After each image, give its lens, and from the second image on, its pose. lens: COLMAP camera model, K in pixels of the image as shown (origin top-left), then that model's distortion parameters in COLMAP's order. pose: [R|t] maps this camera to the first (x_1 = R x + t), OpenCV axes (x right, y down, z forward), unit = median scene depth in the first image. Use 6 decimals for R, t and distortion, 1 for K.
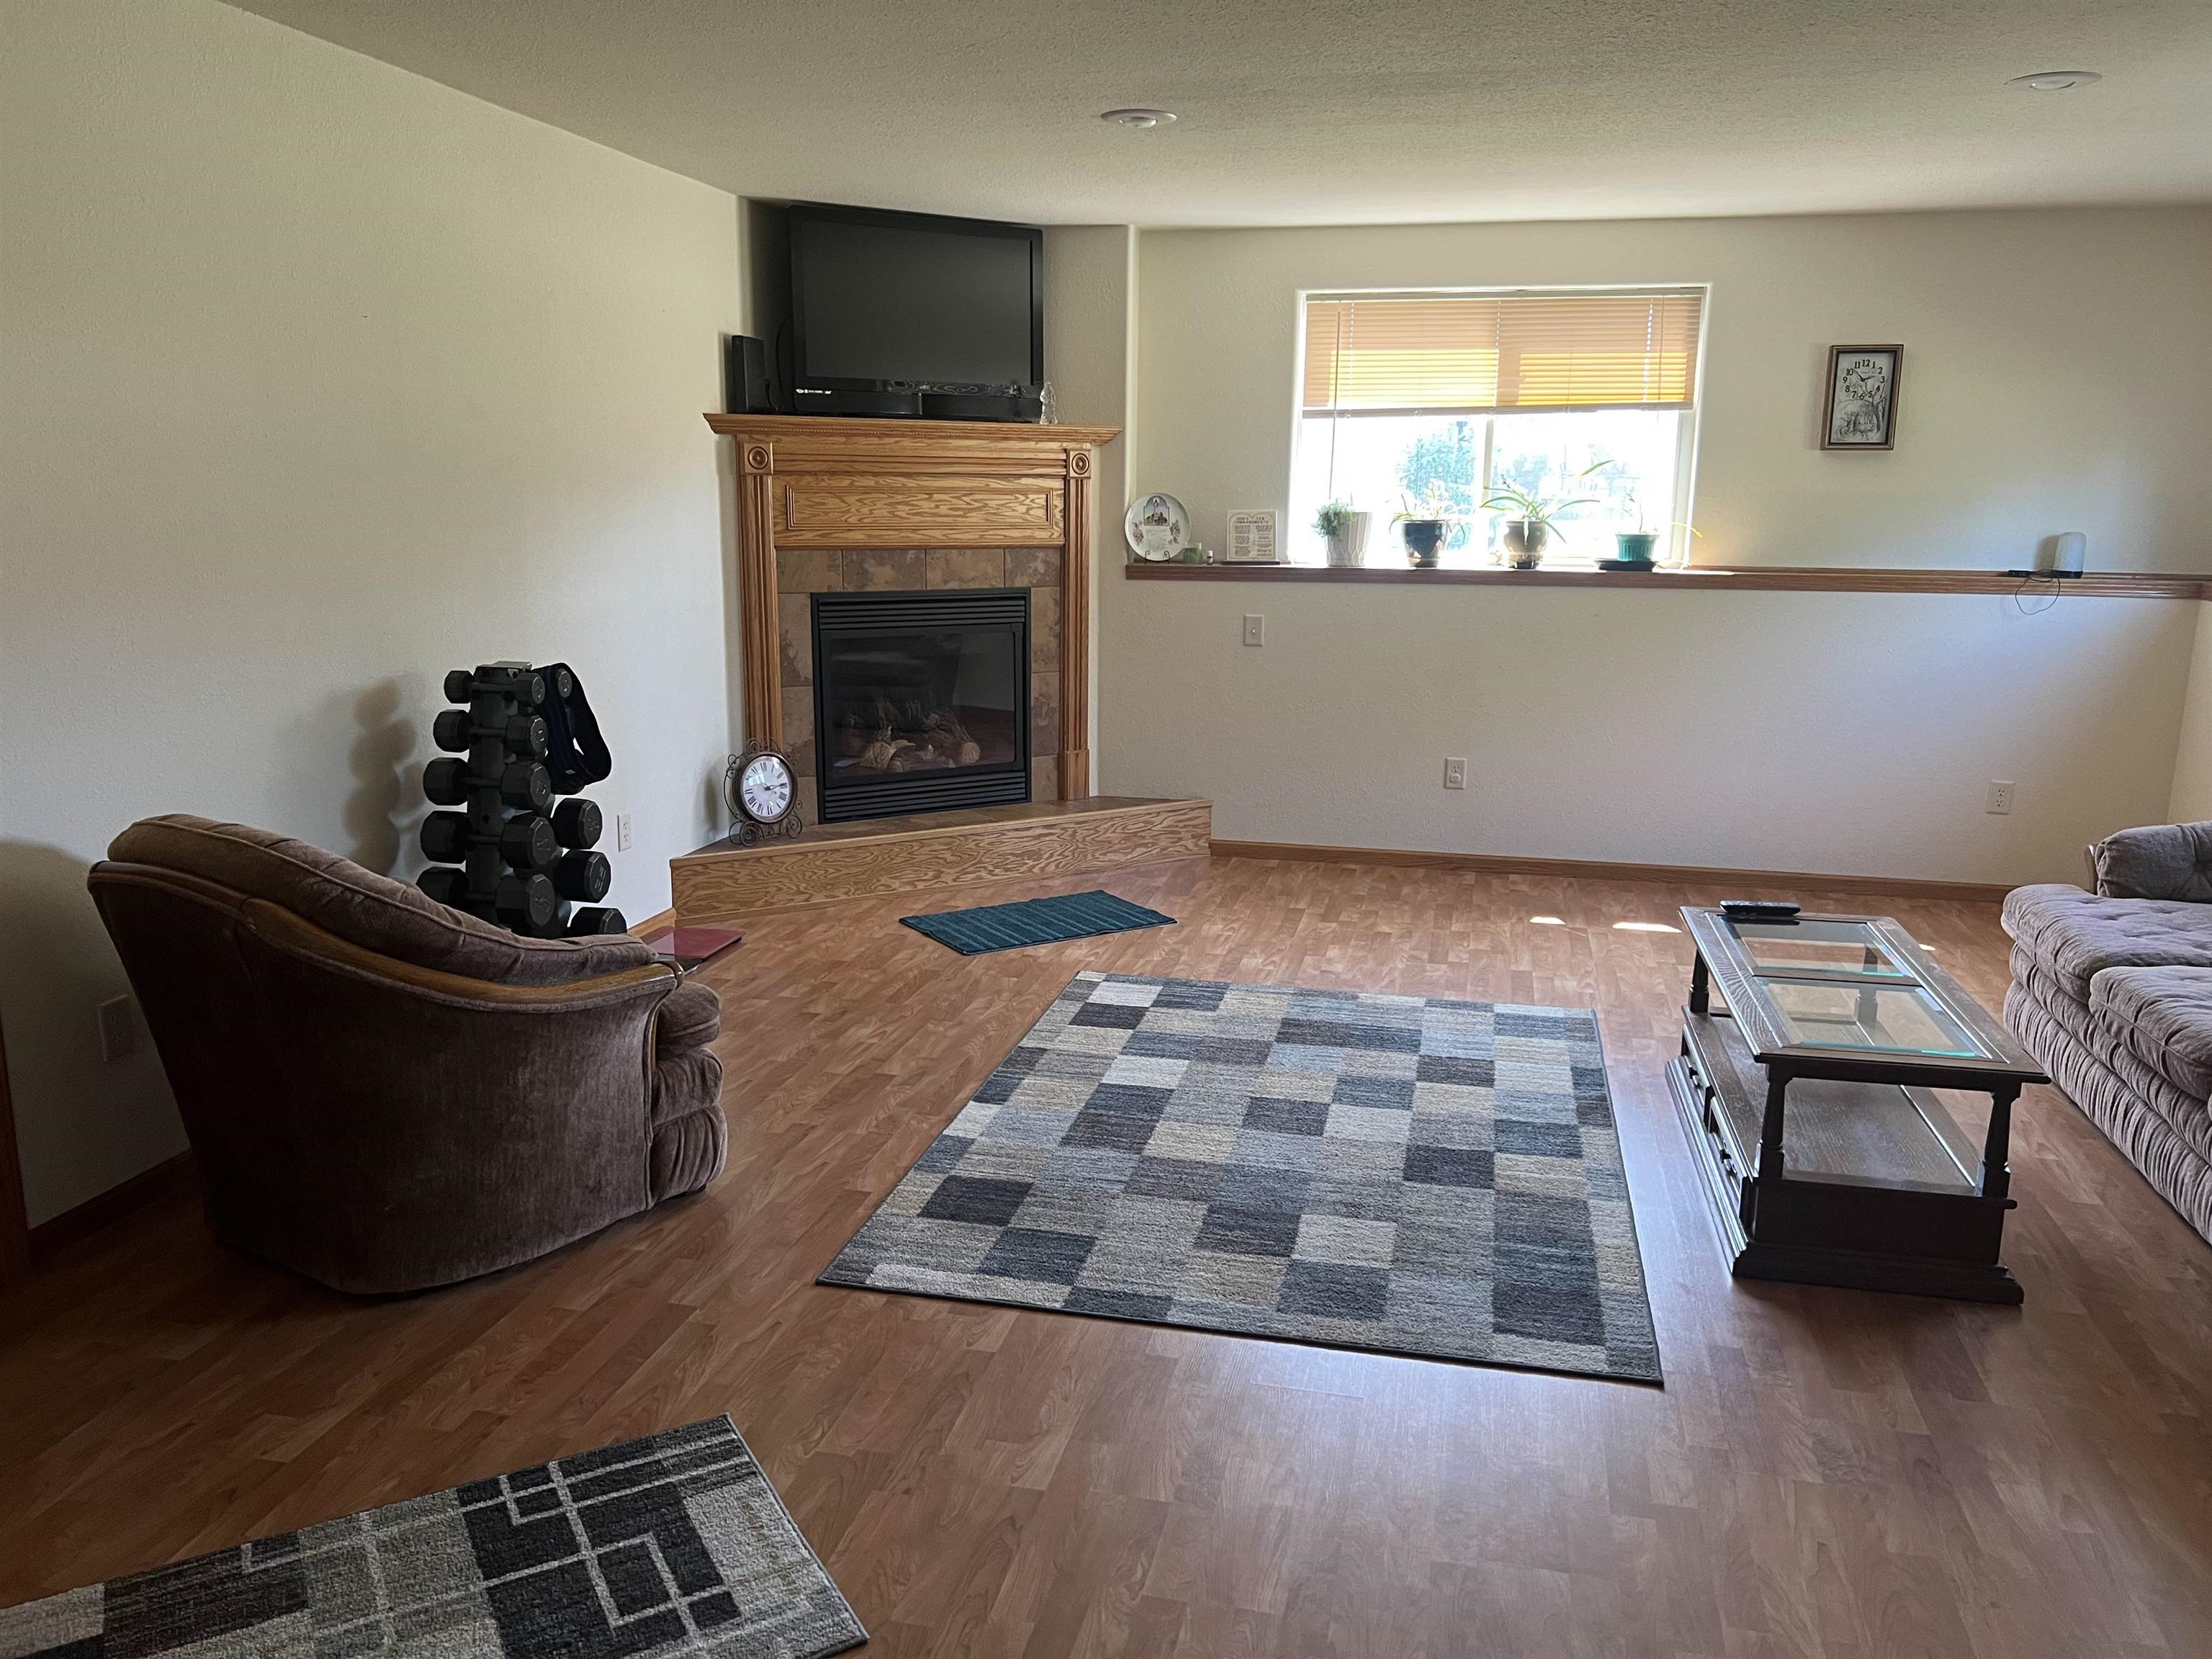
lens RADIAL K [[1638.2, 0, 1079.0], [0, 1638.2, 854.5], [0, 0, 1]] dist [0.070609, -0.162829]
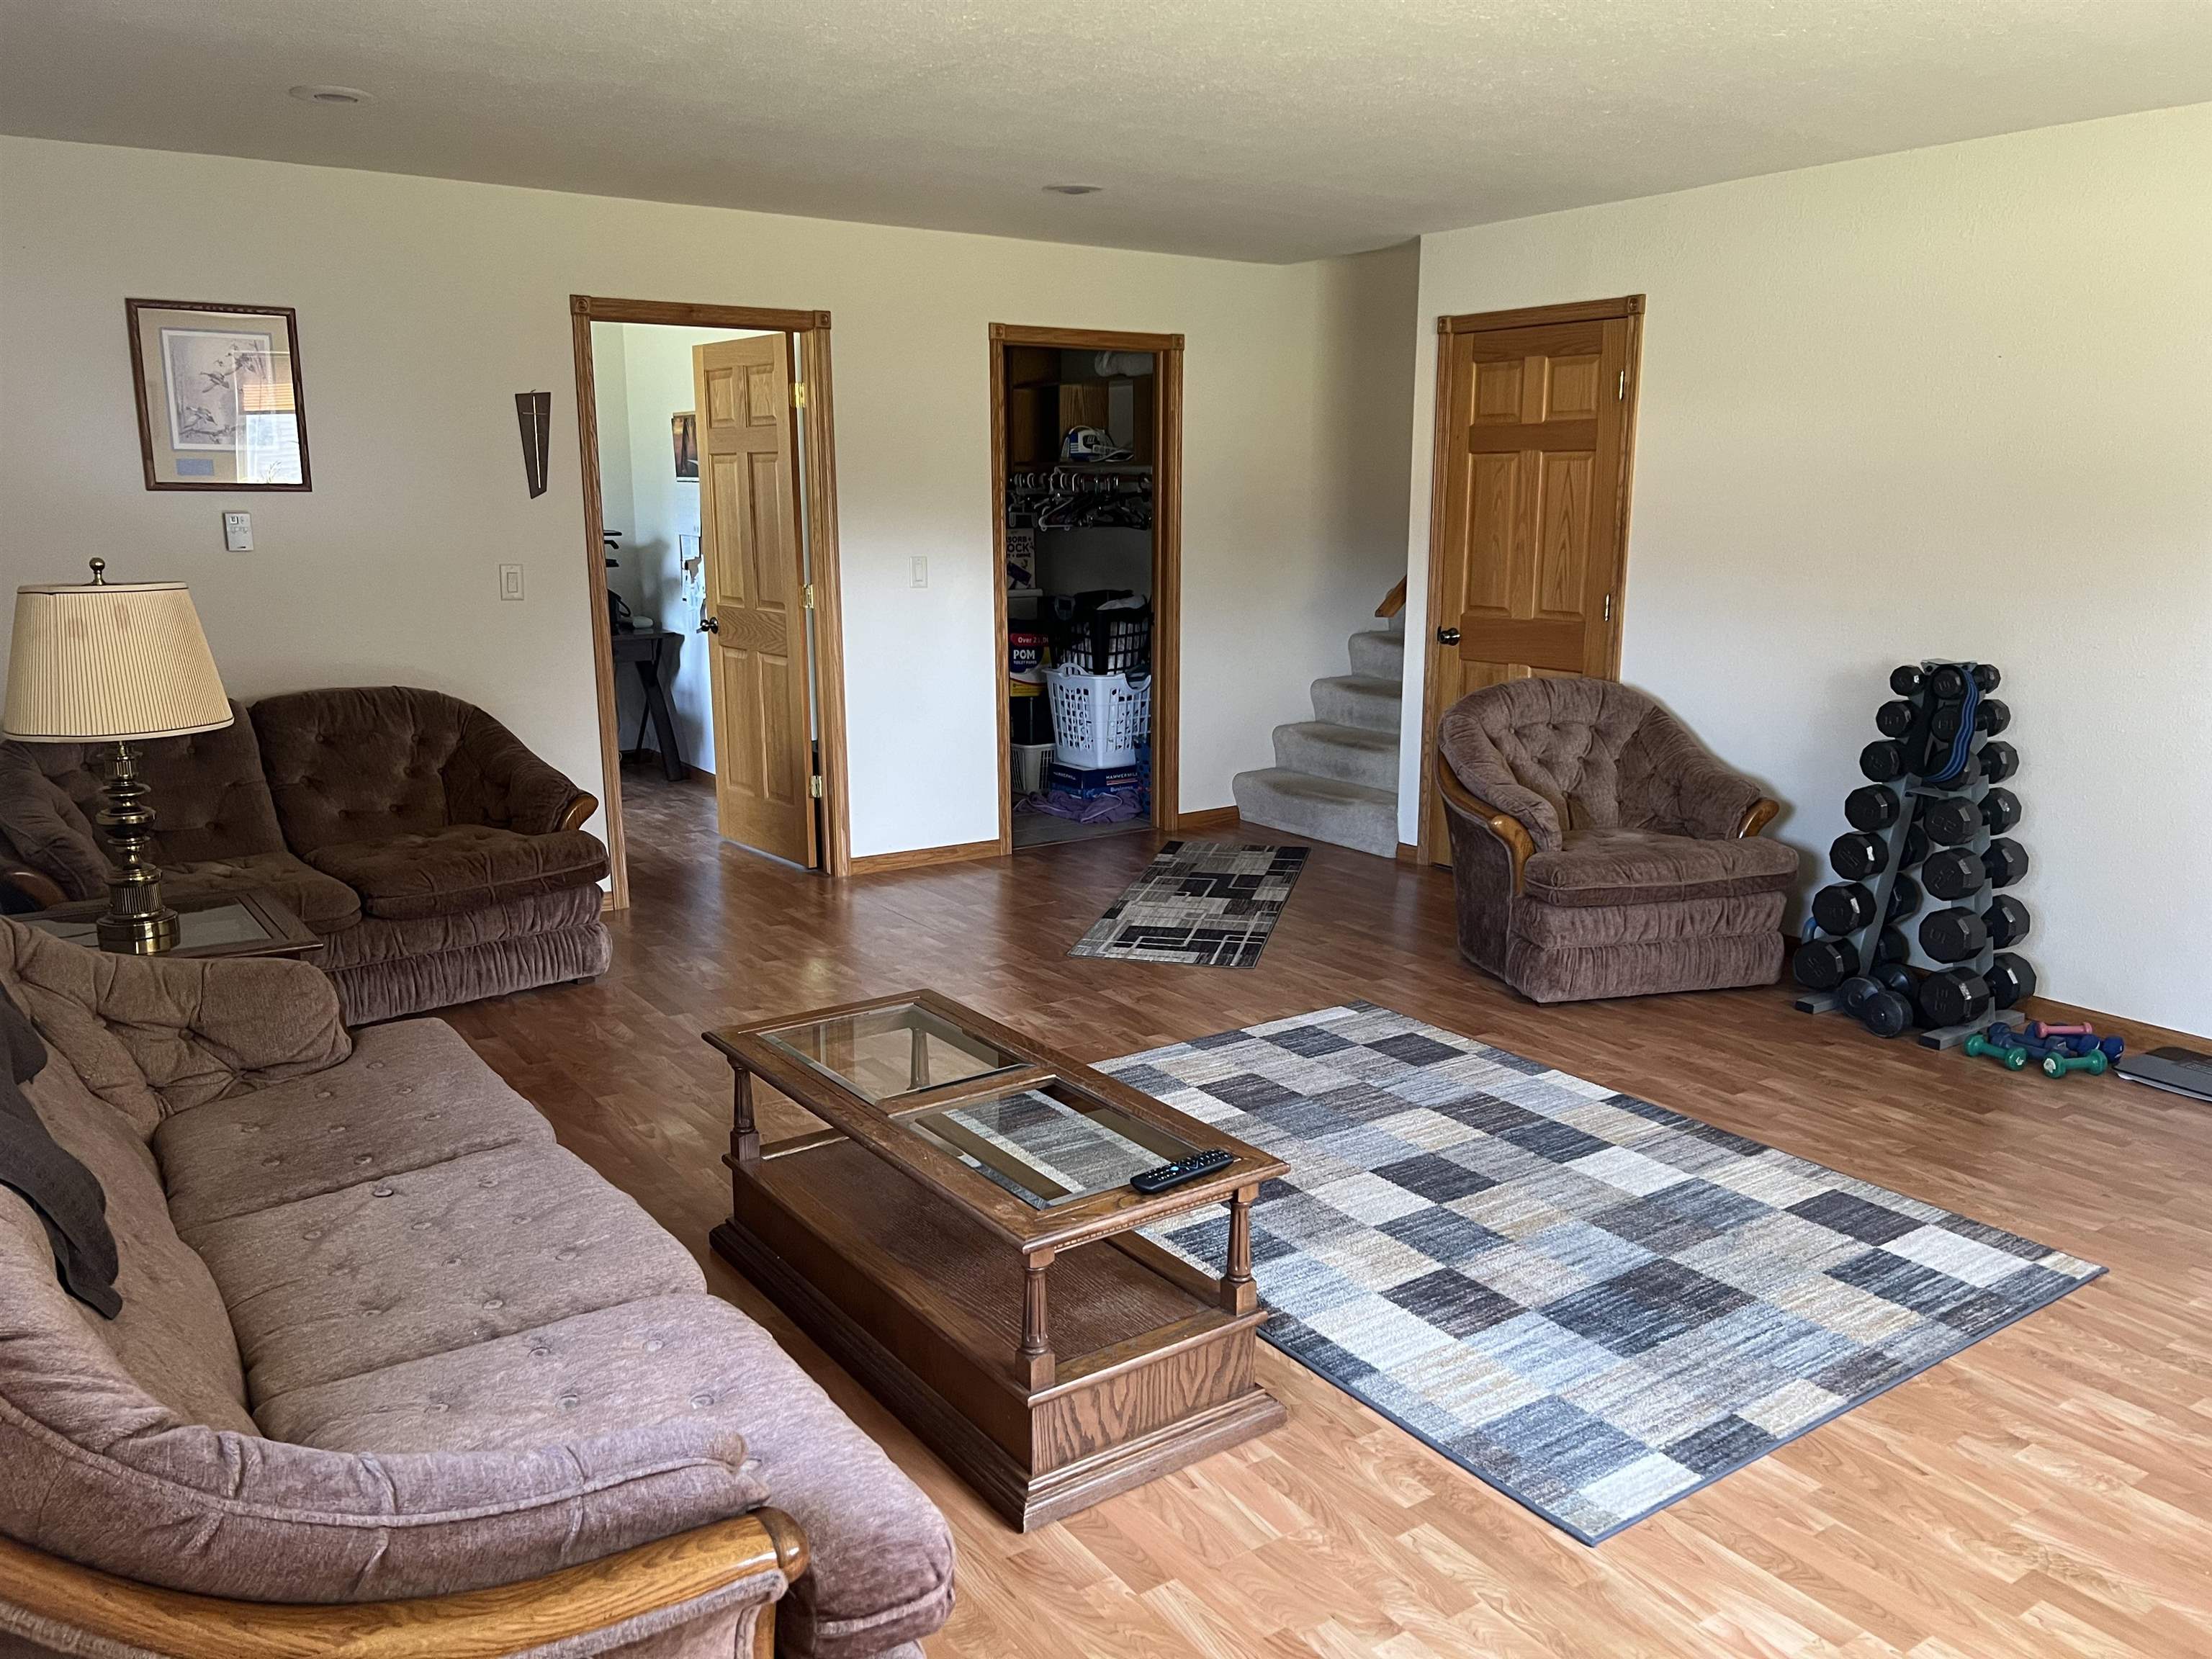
lens RADIAL K [[1638.2, 0, 1079.0], [0, 1638.2, 854.5], [0, 0, 1]] dist [0.070609, -0.162829]
pose [[-0.677795, 0.151205, -0.719535, 0.572289], [-0.164517, 0.922623, 0.348857, -0.188588], [0.716609, 0.354829, -0.600474, 0.862022]]
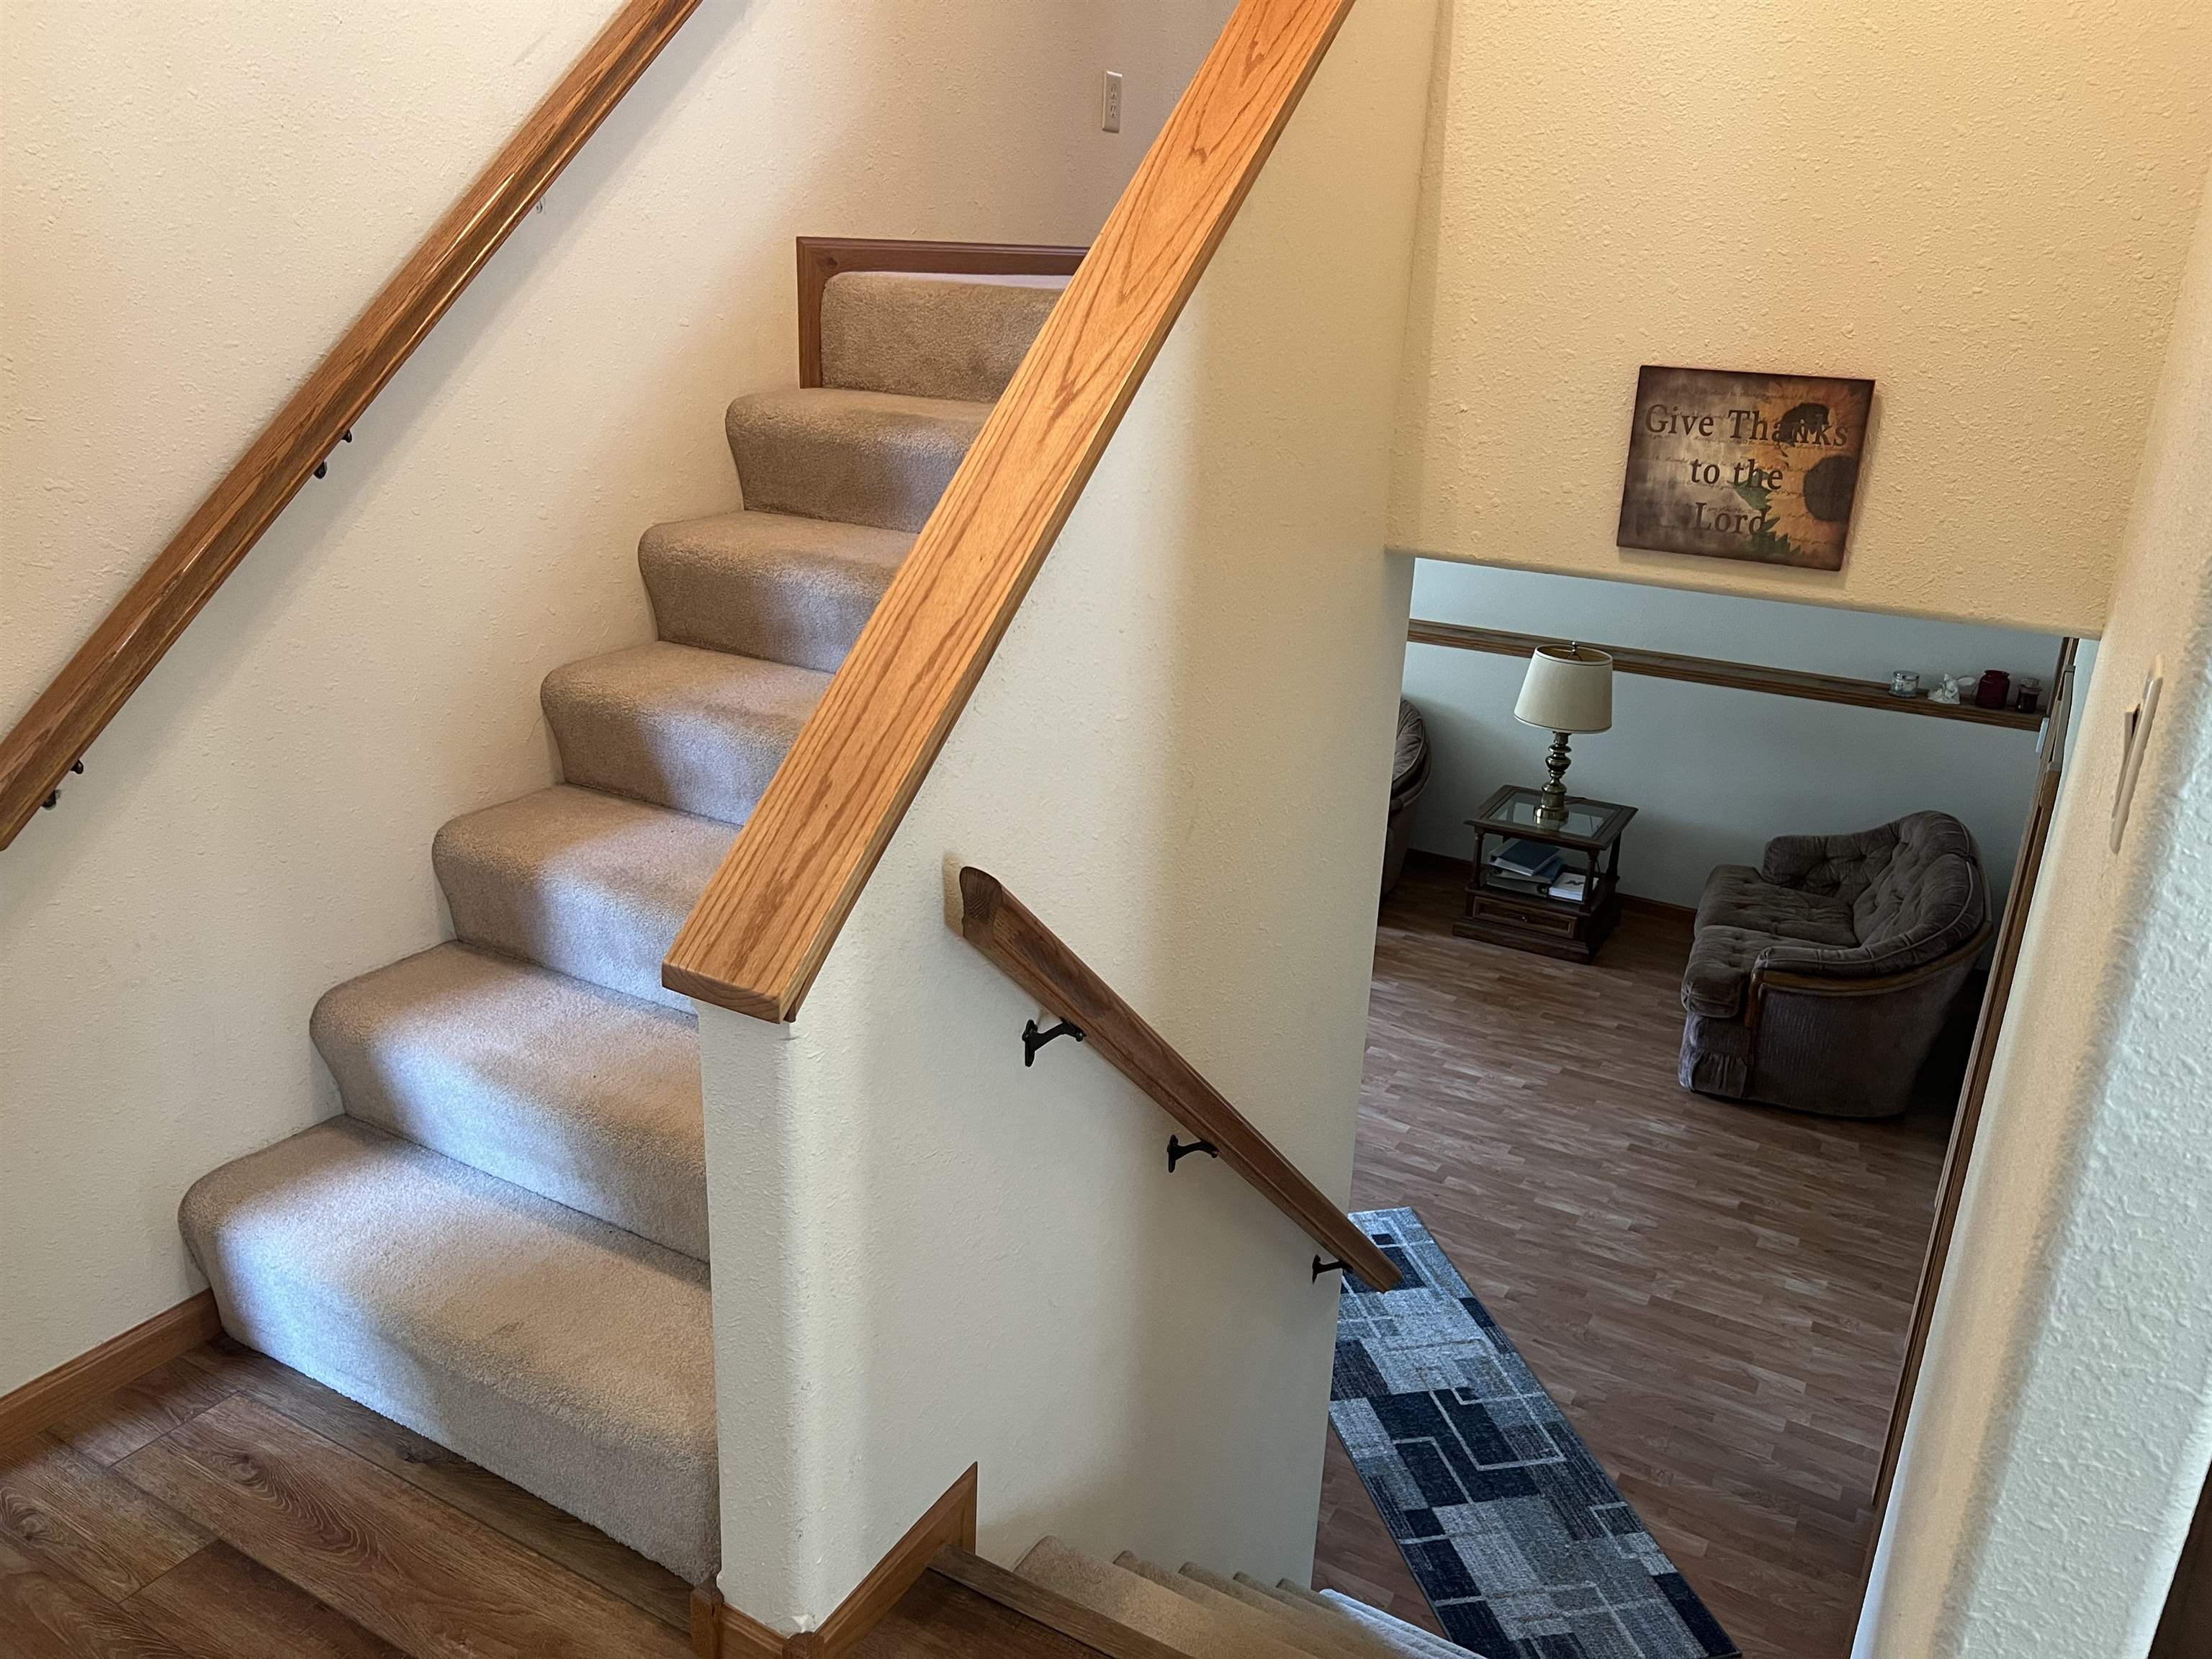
lens RADIAL K [[1638.2, 0, 1079.0], [0, 1638.2, 854.5], [0, 0, 1]] dist [0.070609, -0.162829]
pose [[0.289818, -0.326001, 0.899850, -0.806121], [0.181064, 0.941899, 0.282919, -0.279543], [-0.939799, 0.080936, 0.332006, 0.213438]]
